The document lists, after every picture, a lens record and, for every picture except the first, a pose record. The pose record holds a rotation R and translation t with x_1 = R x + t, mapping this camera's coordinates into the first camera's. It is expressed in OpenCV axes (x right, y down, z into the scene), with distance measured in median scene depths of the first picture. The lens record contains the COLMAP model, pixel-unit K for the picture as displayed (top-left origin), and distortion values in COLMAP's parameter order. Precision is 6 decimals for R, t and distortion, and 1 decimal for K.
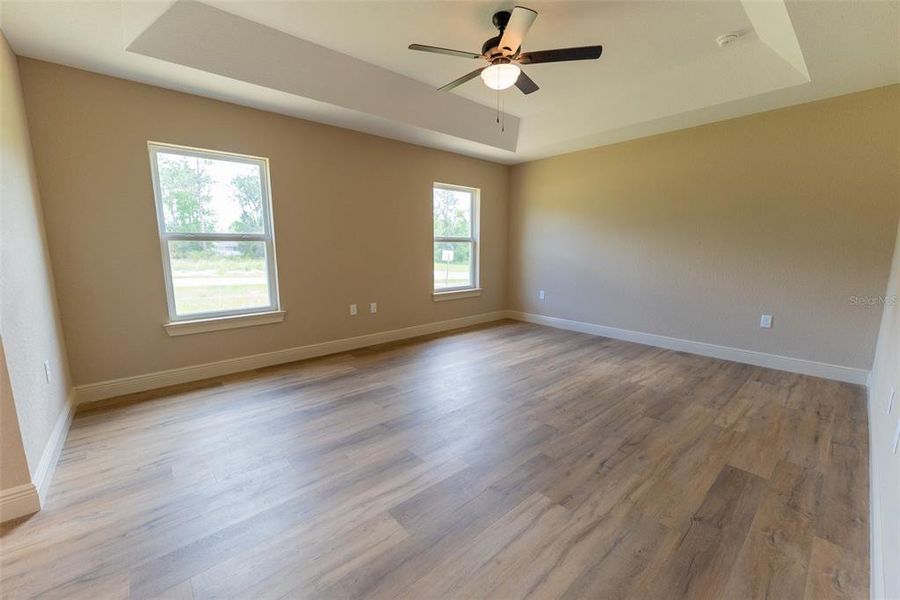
lens RADIAL K [[362.9, 0, 448.2], [0, 362.9, 293.1], [0, 0, 1]] dist [-0.002901, -0.000315]
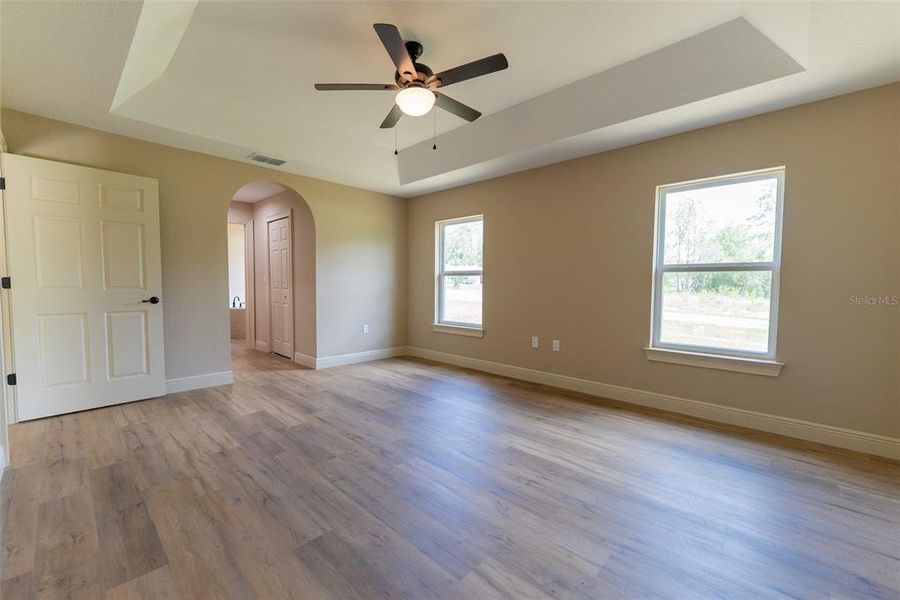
lens RADIAL K [[360.1, 0, 450.0], [0, 360.1, 300.0], [0, 0, 1]] dist [-0.001100, 0.000109]
pose [[0.104200, 0.048825, -0.993357, 0.915839], [-0.134859, 0.990263, 0.034527, -0.094504], [0.985371, 0.130365, 0.109770, 0.848626]]
